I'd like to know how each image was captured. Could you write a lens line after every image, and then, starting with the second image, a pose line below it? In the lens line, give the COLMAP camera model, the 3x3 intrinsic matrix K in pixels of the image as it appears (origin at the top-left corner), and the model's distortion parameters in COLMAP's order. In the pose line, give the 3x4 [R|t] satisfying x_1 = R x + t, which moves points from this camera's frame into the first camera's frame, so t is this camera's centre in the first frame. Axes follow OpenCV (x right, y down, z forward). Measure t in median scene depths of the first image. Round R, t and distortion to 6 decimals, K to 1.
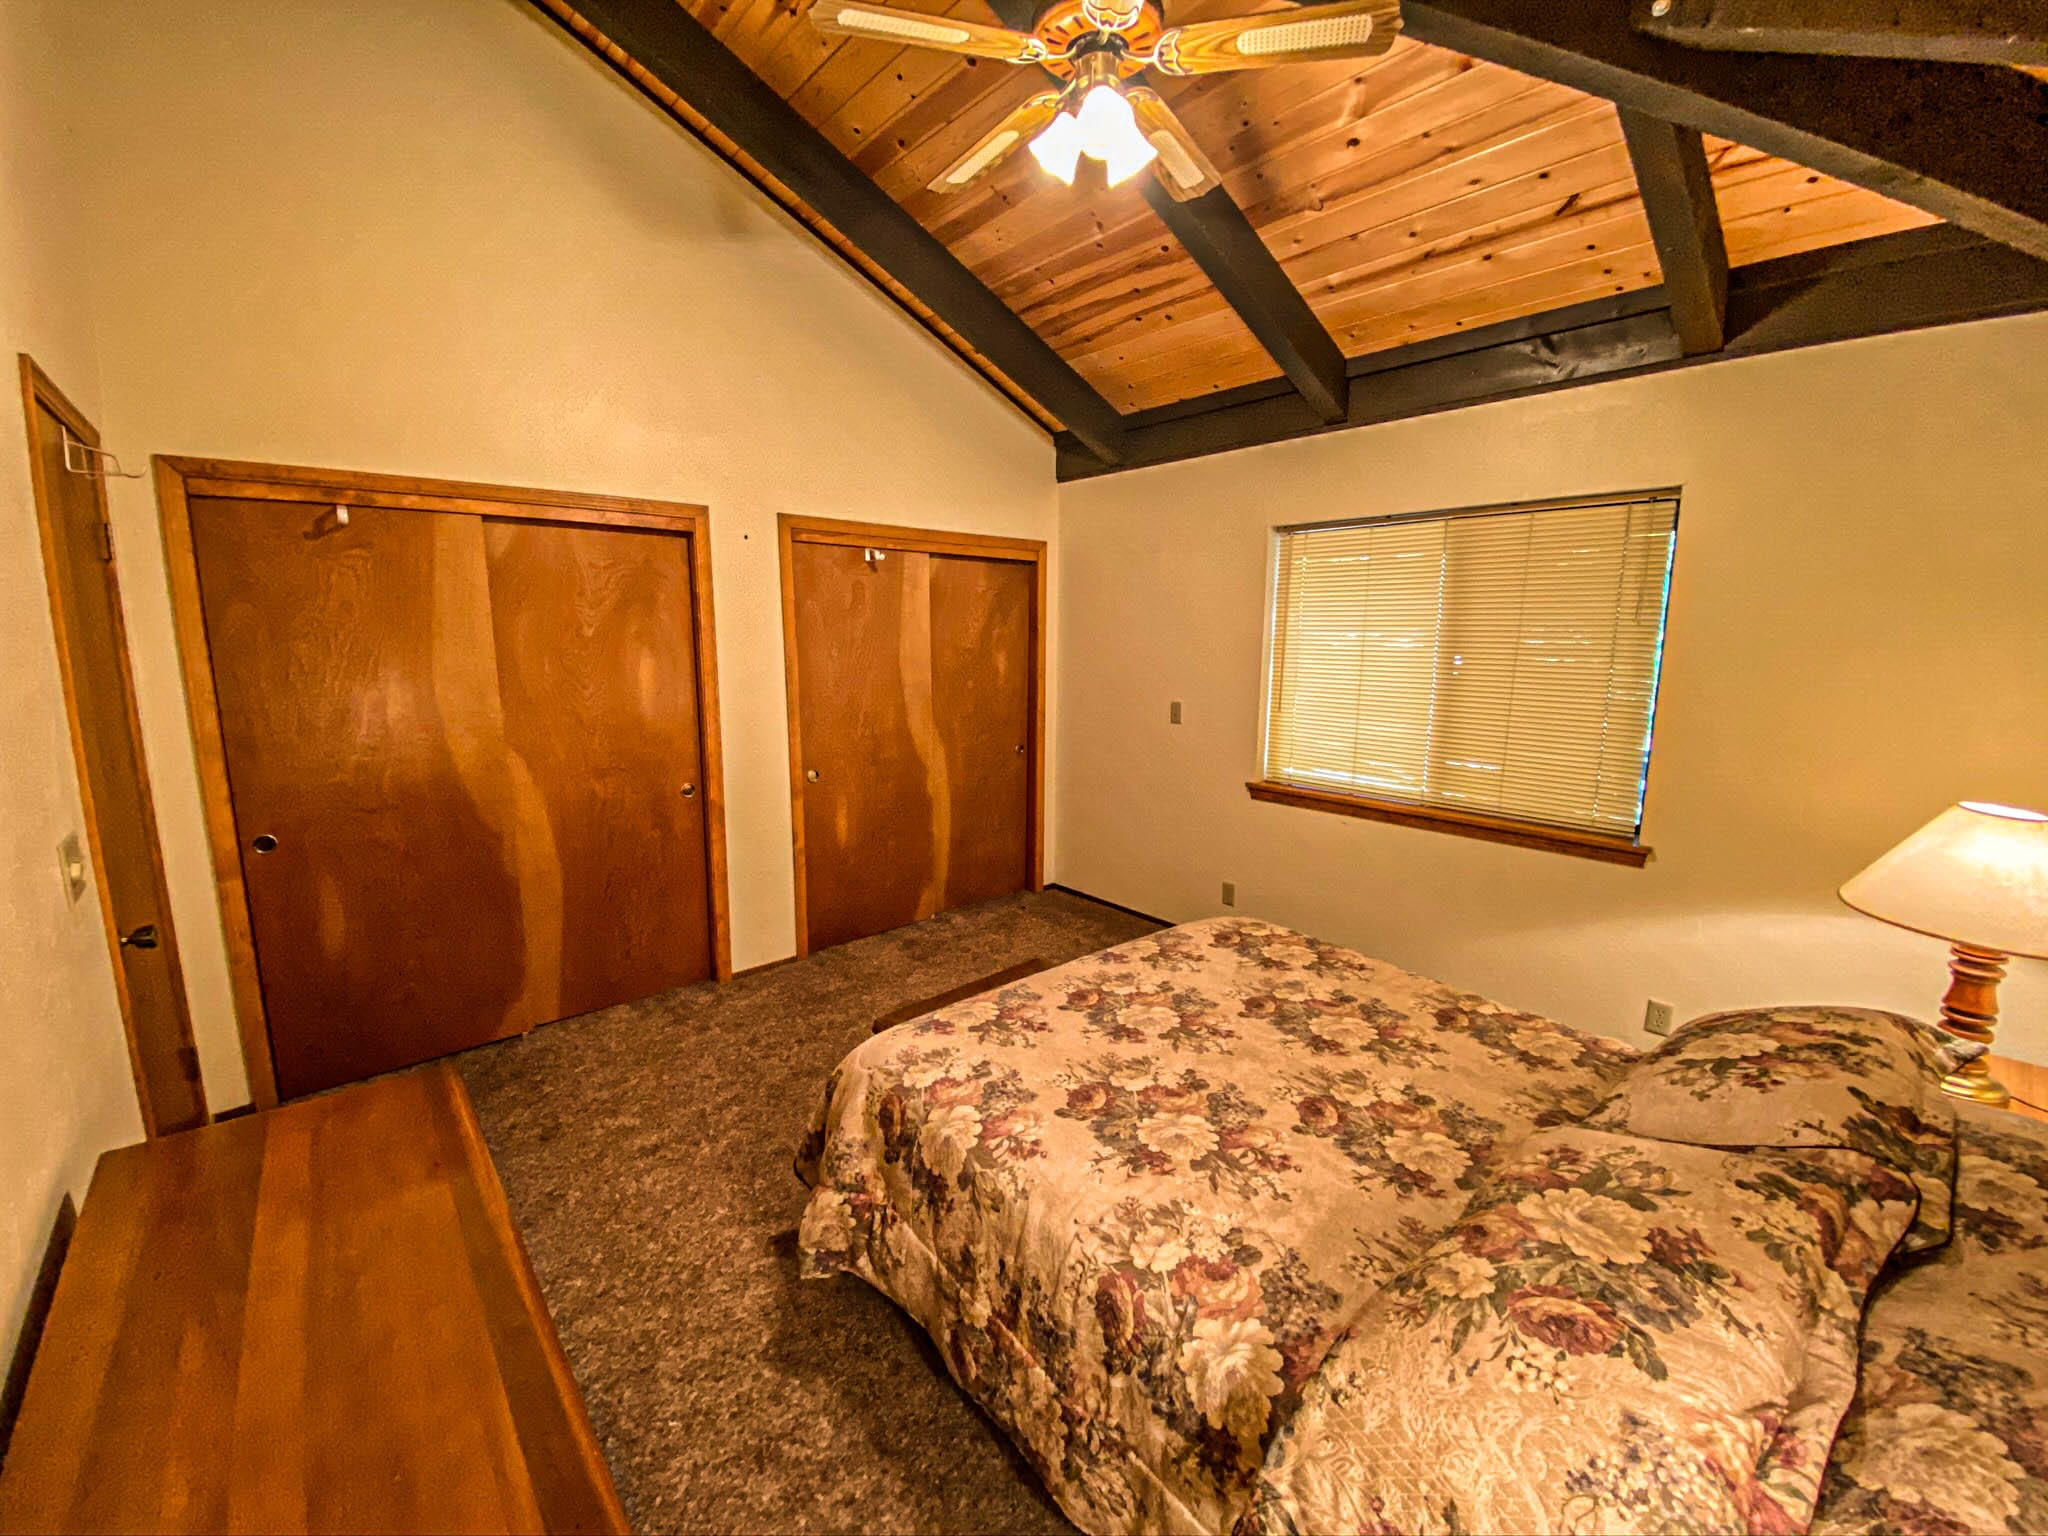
lens RADIAL K [[811.7, 0, 1029.2], [0, 811.7, 773.9], [0, 0, 1]] dist [0.016291, -0.018587]
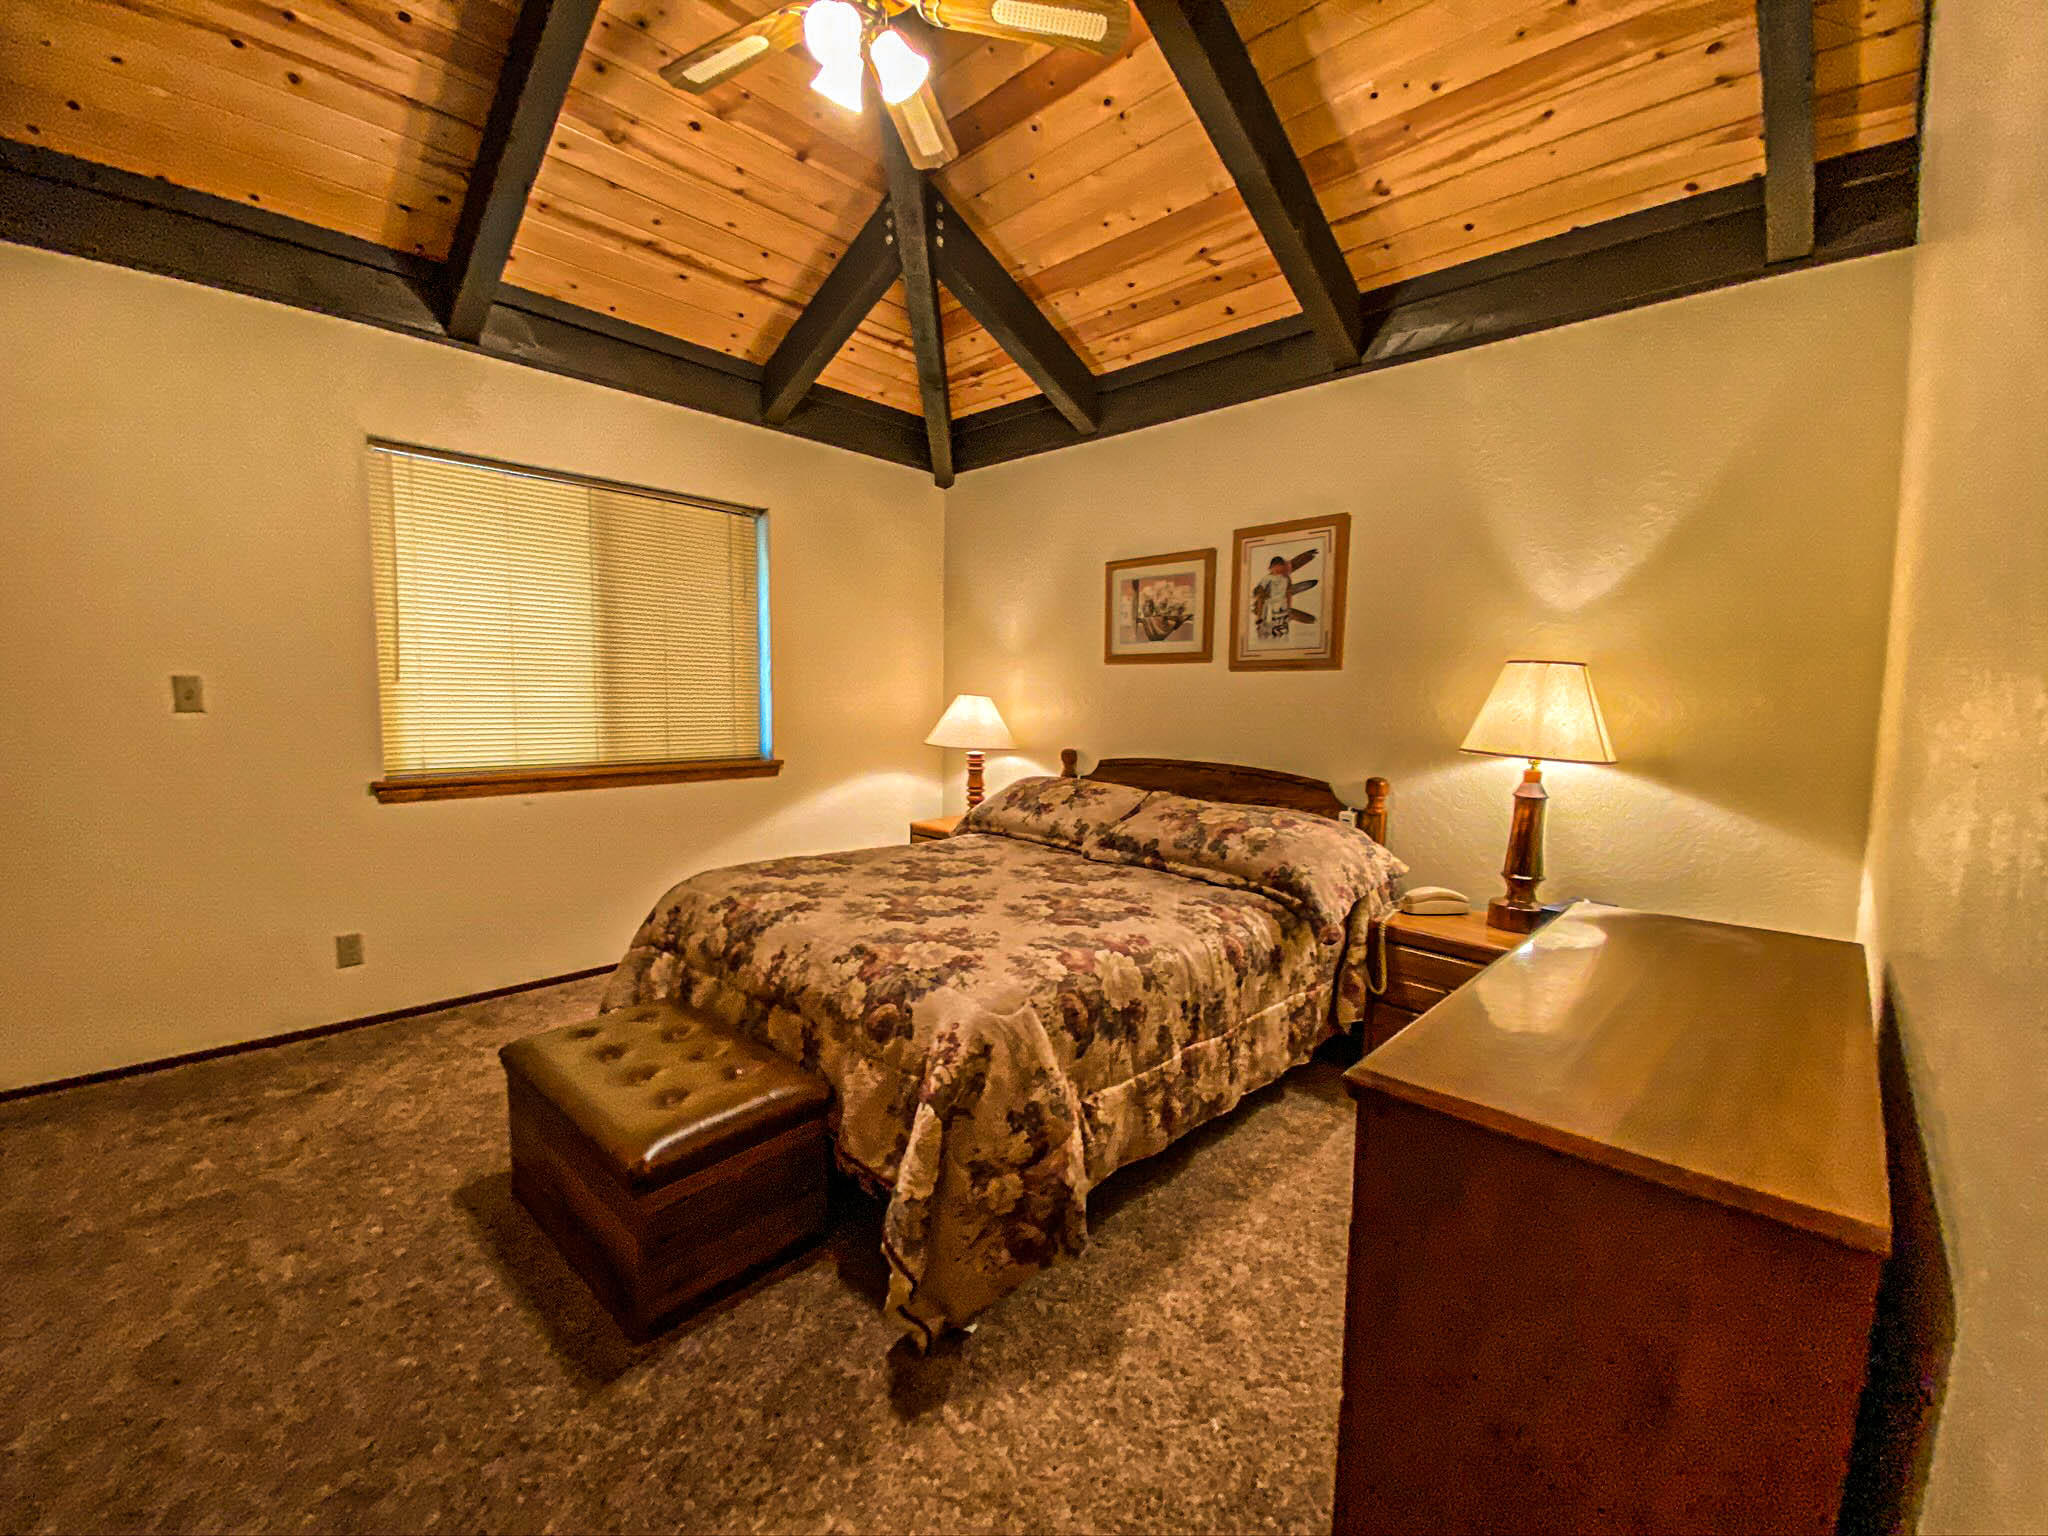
lens RADIAL K [[826.0, 0, 1020.1], [0, 826.0, 762.1], [0, 0, 1]] dist [0.022865, -0.020195]
pose [[-0.073313, -0.098022, 0.992480, -0.964478], [0.152082, 0.982421, 0.108263, 0.001946], [-0.985645, 0.158875, -0.057116, 0.909337]]
